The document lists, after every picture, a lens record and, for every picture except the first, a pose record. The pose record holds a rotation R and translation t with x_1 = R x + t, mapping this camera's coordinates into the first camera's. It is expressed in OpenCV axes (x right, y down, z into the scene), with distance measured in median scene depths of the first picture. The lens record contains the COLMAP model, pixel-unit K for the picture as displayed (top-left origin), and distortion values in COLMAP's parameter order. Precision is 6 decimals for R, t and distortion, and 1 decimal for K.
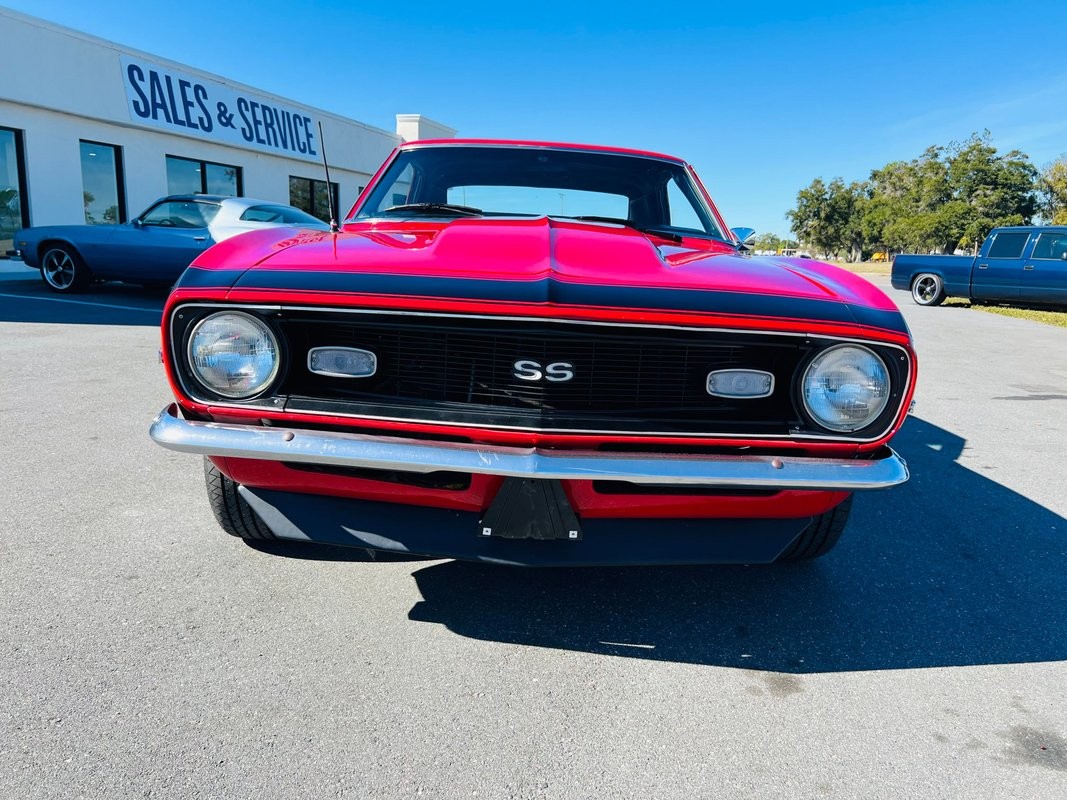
lens RADIAL K [[813.2, 0, 528.7], [0, 813.2, 403.2], [0, 0, 1]] dist [0.050857, -0.062652]
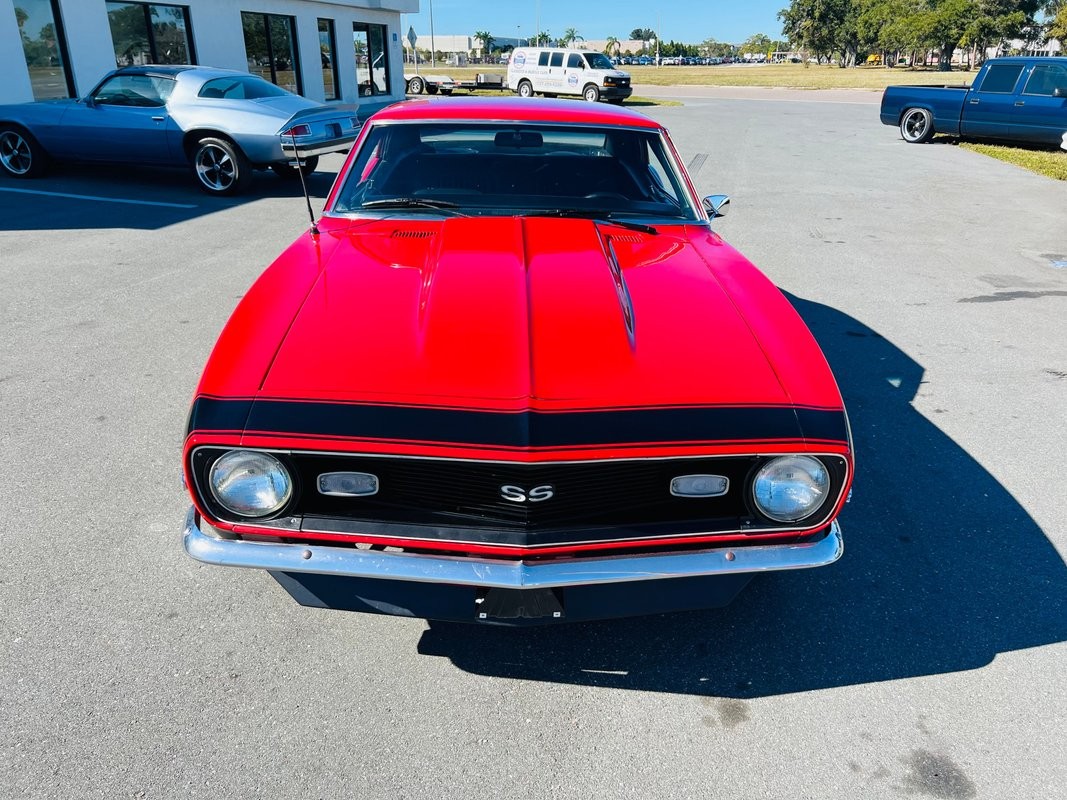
lens RADIAL K [[813.2, 0, 530.8], [0, 813.2, 406.4], [0, 0, 1]] dist [0.050857, -0.062652]
pose [[0.999146, -0.037300, 0.017757, 0.007315], [0.032572, 0.975689, 0.216725, -0.377905], [-0.025409, -0.215961, 0.976071, -0.080061]]
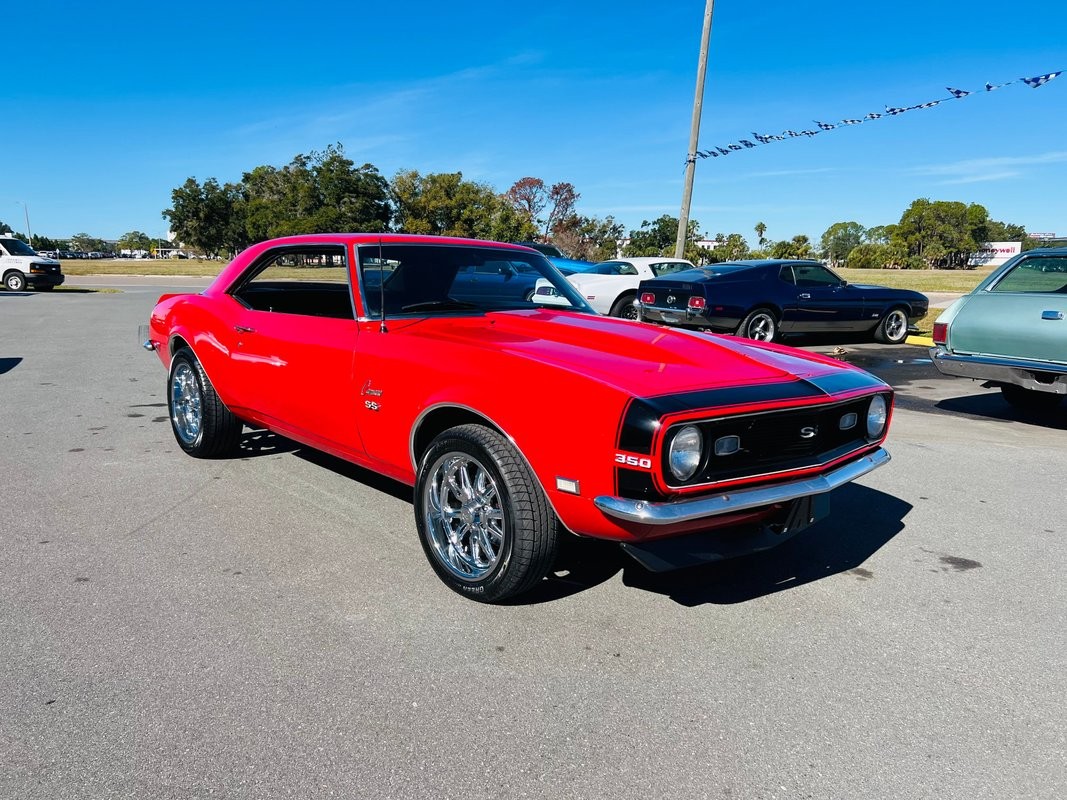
lens RADIAL K [[813.2, 0, 533.5], [0, 813.2, 408.0], [0, 0, 1]] dist [0.050857, -0.062652]
pose [[0.740403, -0.138847, 0.657667, -1.494337], [0.132708, 0.989369, 0.059474, -0.258905], [-0.658933, 0.043243, 0.750958, 0.051784]]
